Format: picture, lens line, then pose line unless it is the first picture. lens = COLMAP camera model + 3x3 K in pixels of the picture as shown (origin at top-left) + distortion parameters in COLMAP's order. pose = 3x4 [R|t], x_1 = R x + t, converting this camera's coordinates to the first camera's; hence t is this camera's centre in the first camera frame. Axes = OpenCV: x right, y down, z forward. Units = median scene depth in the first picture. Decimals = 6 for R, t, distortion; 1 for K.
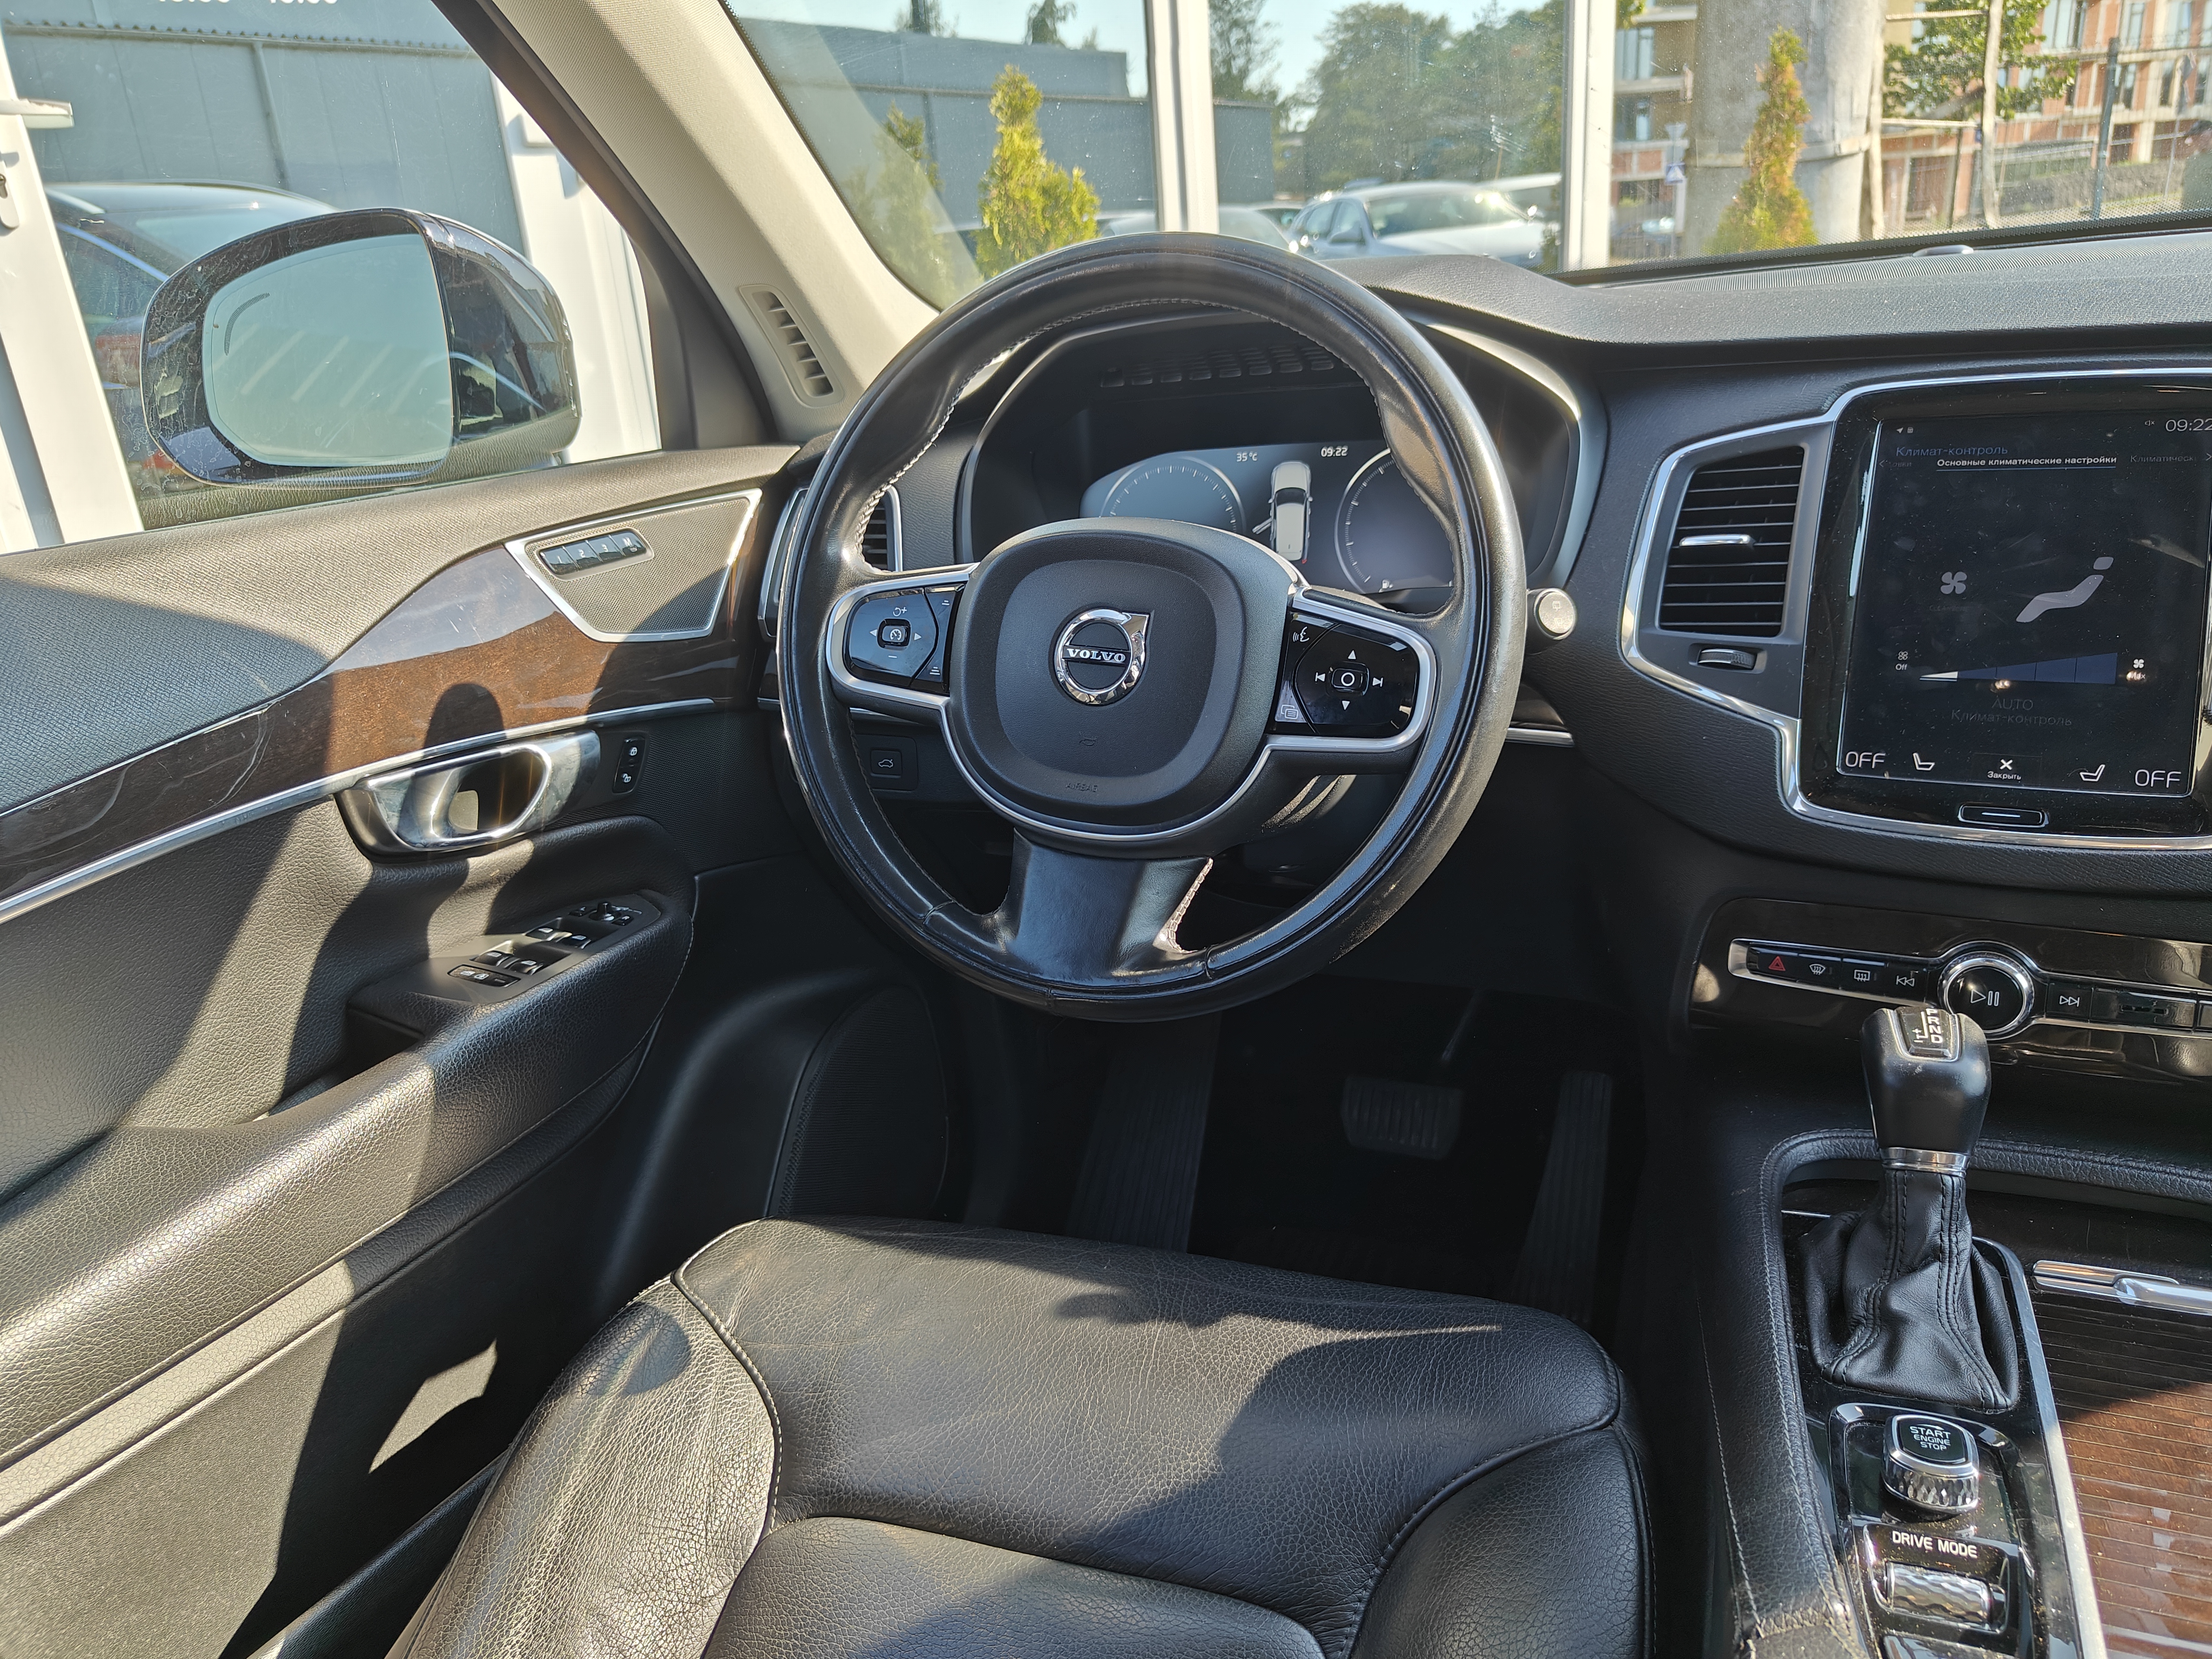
lens RADIAL K [[1551.4, 0, 1106.0], [0, 1551.4, 829.5], [0, 0, 1]] dist [-0.006037, 0.006797]
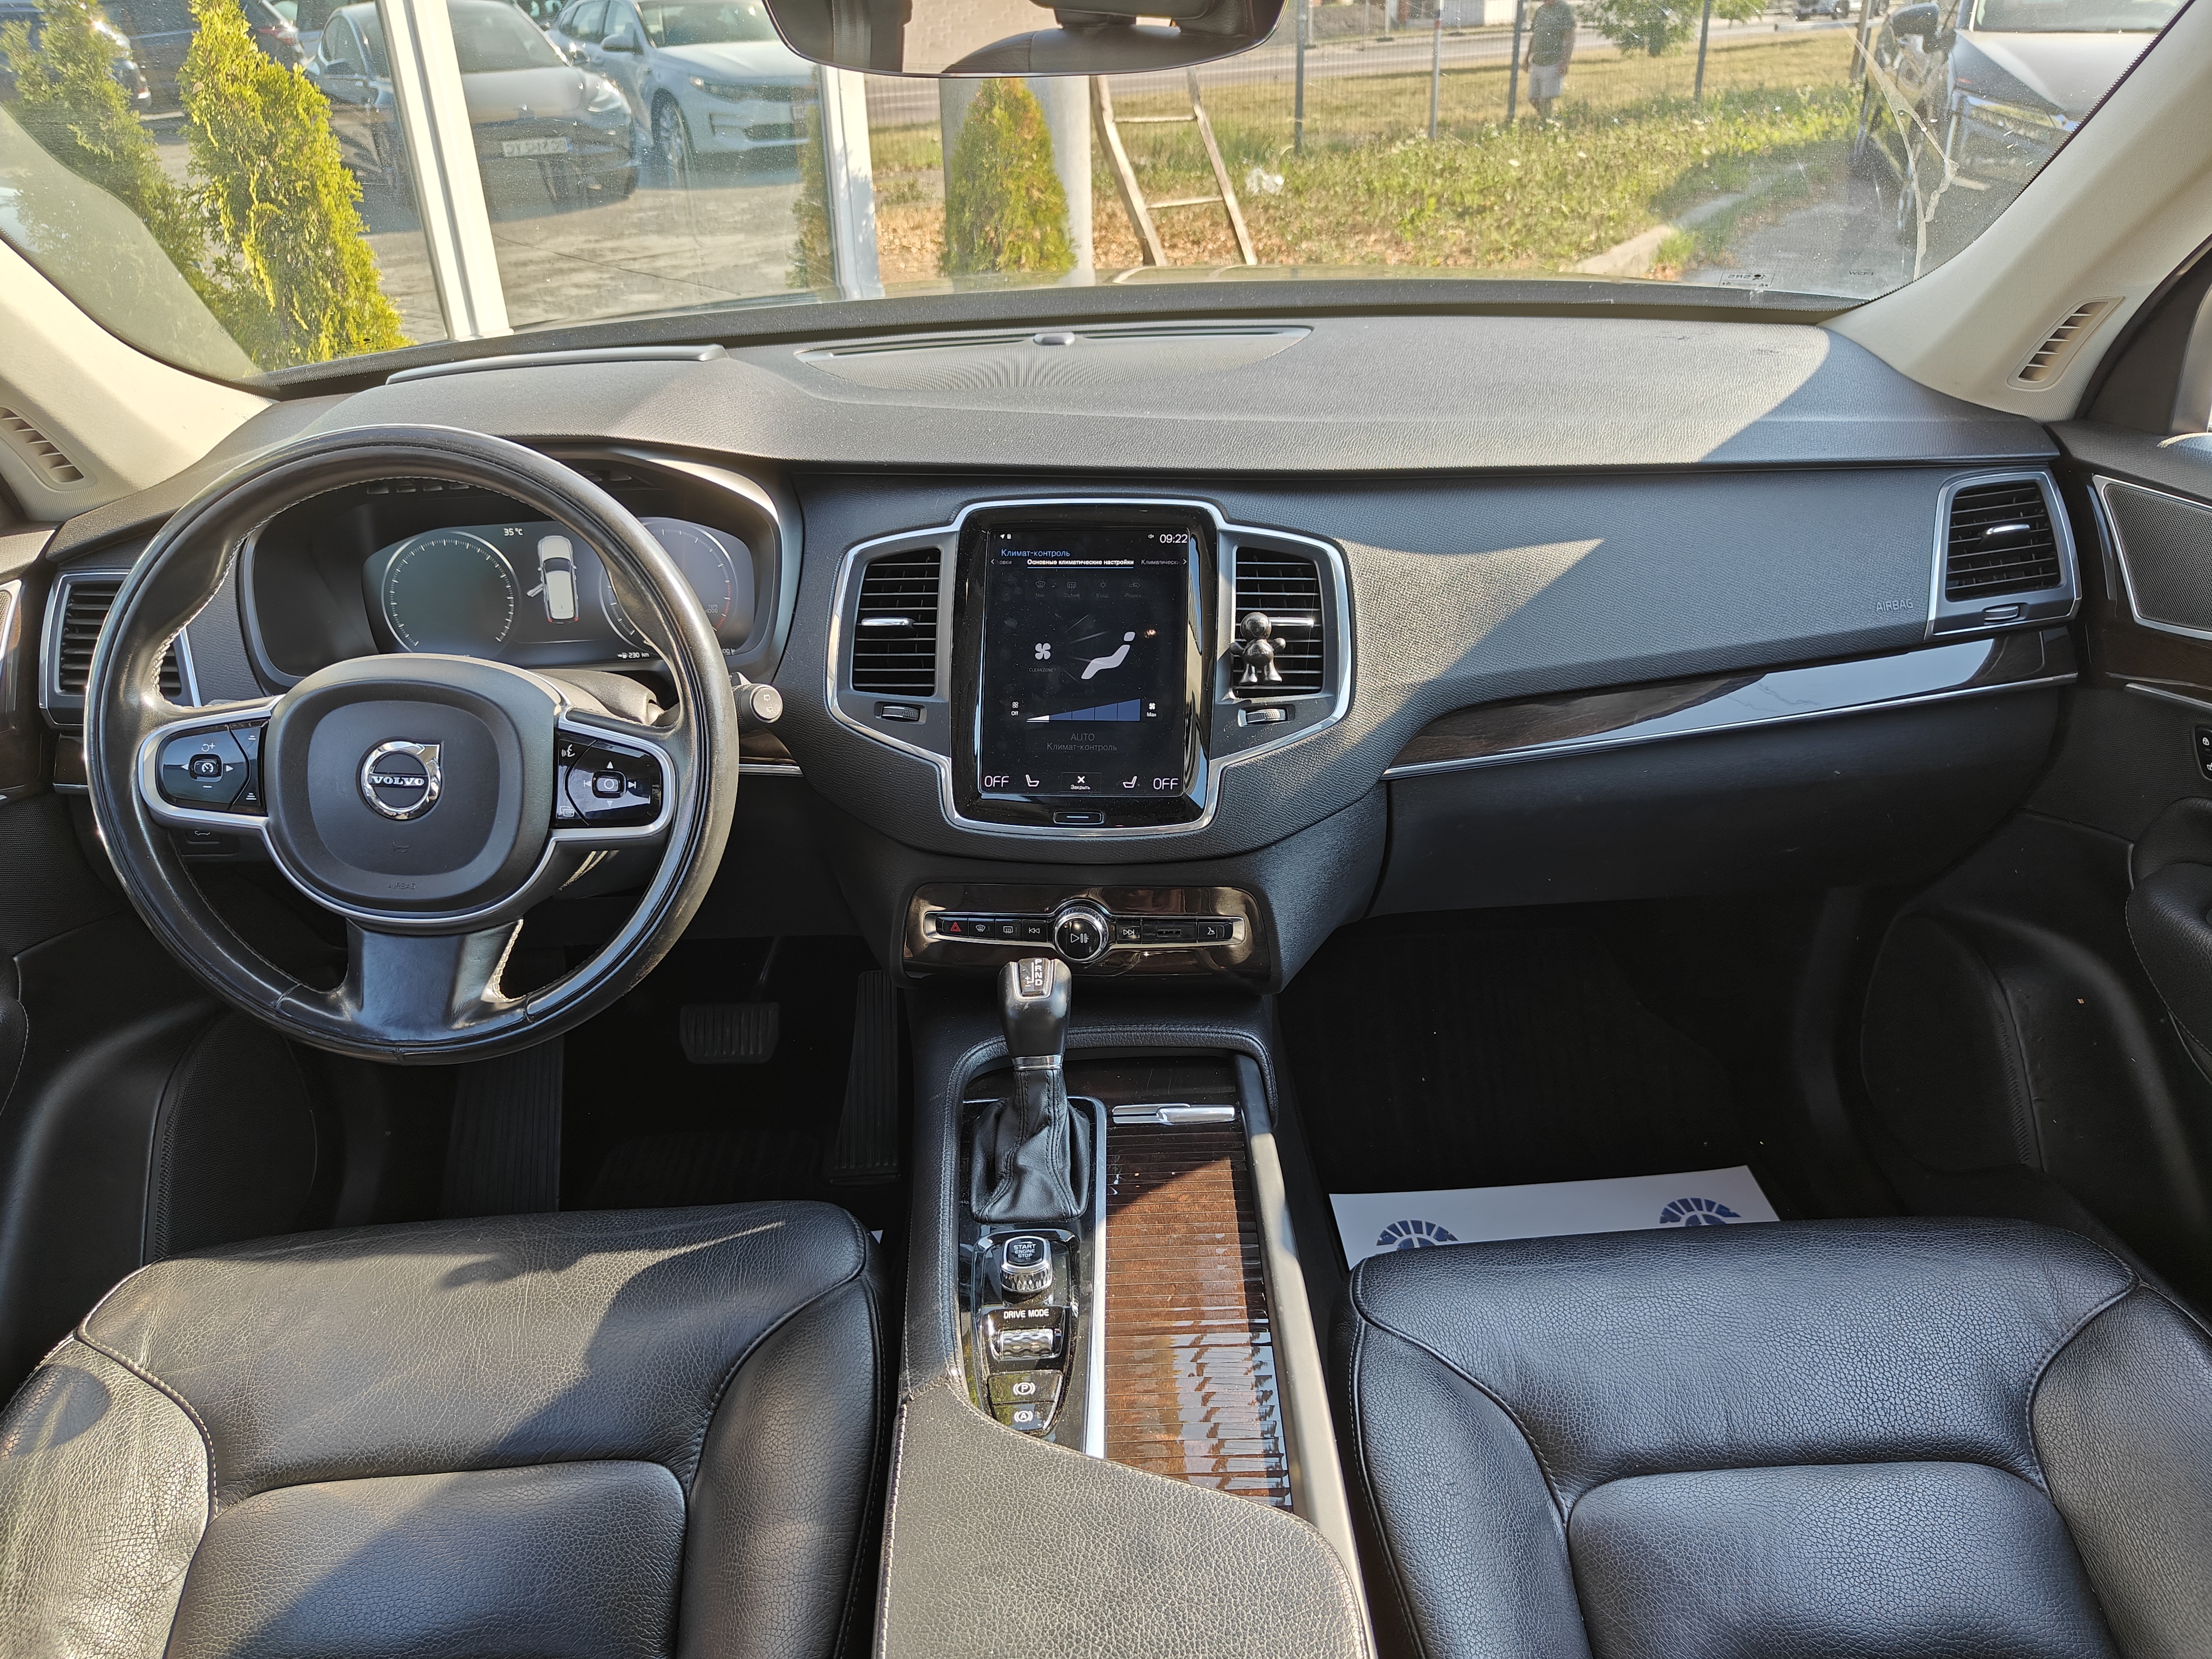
lens RADIAL K [[1546.2, 0, 1106.0], [0, 1546.2, 829.5], [0, 0, 1]] dist [0.010455, -0.005903]
pose [[0.914505, -0.134358, 0.381613, 0.032393], [0.089349, 0.987027, 0.133394, -0.183871], [-0.394585, -0.087893, 0.914646, -0.353110]]
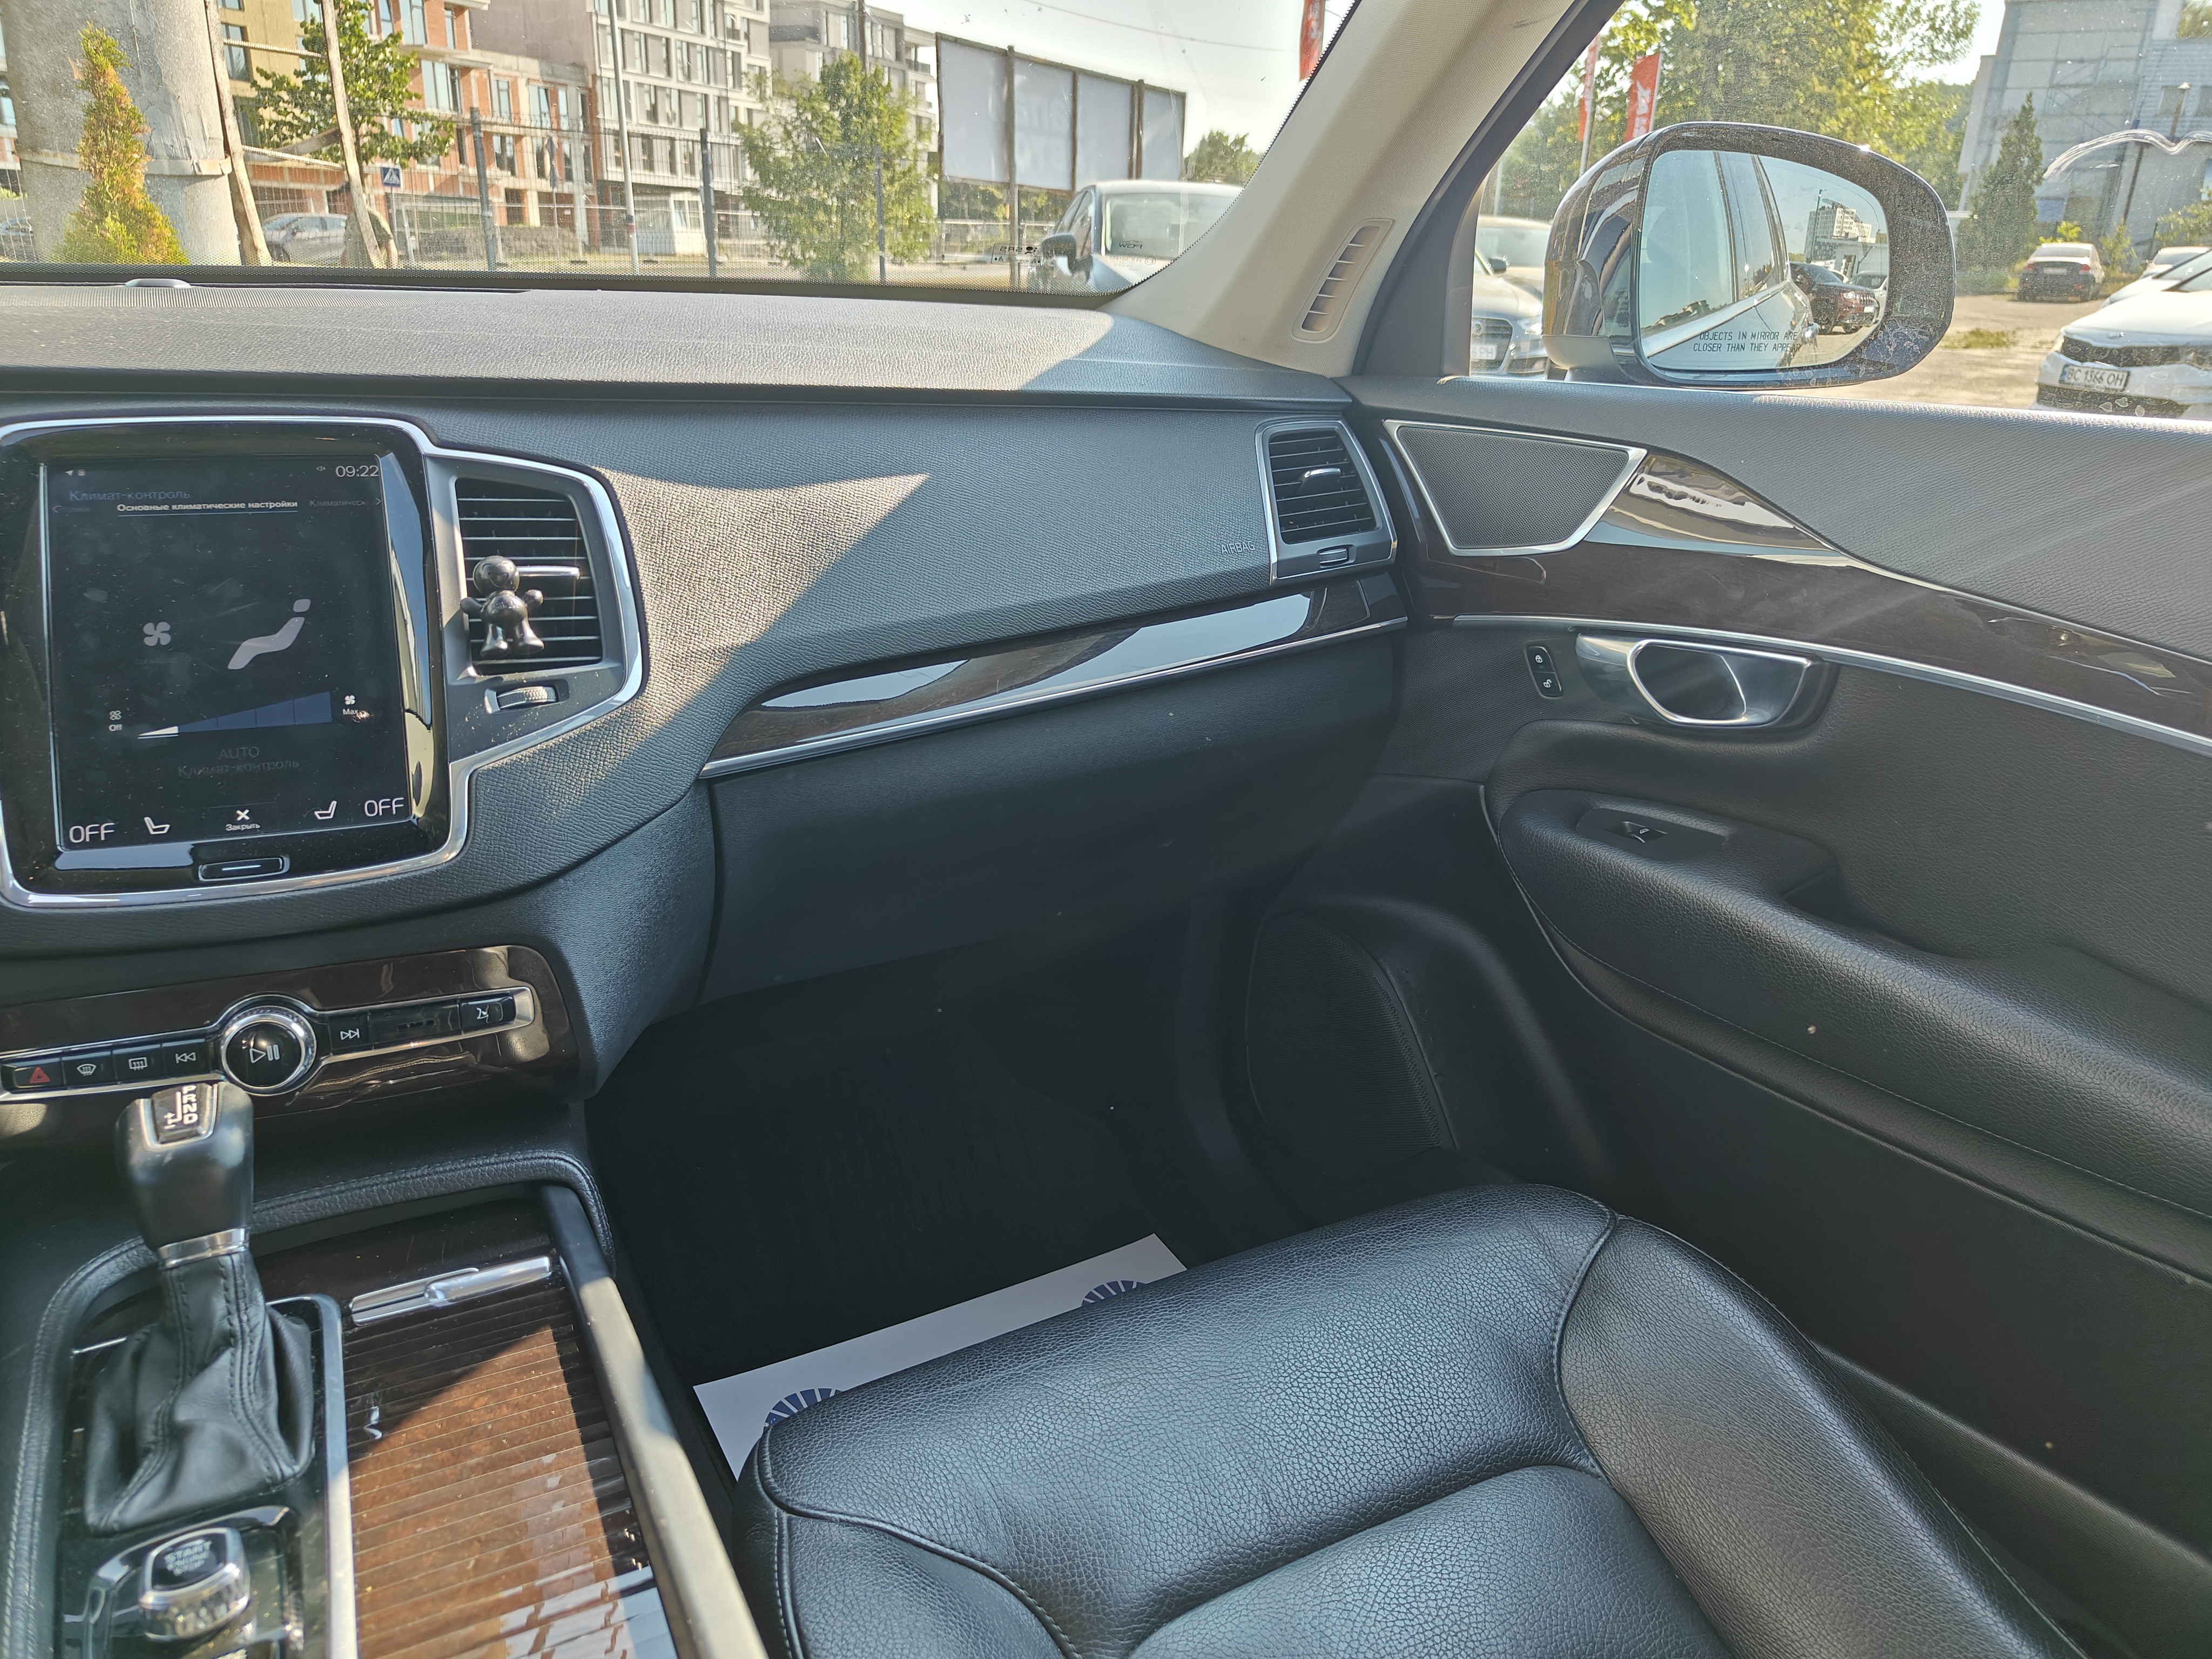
lens RADIAL K [[1546.2, 0, 1106.0], [0, 1546.2, 829.5], [0, 0, 1]] dist [0.010455, -0.005903]
pose [[0.629183, -0.165944, 0.759336, 0.173753], [0.179639, 0.981539, 0.065656, 0.000636], [-0.756213, 0.095097, 0.647378, -0.044589]]
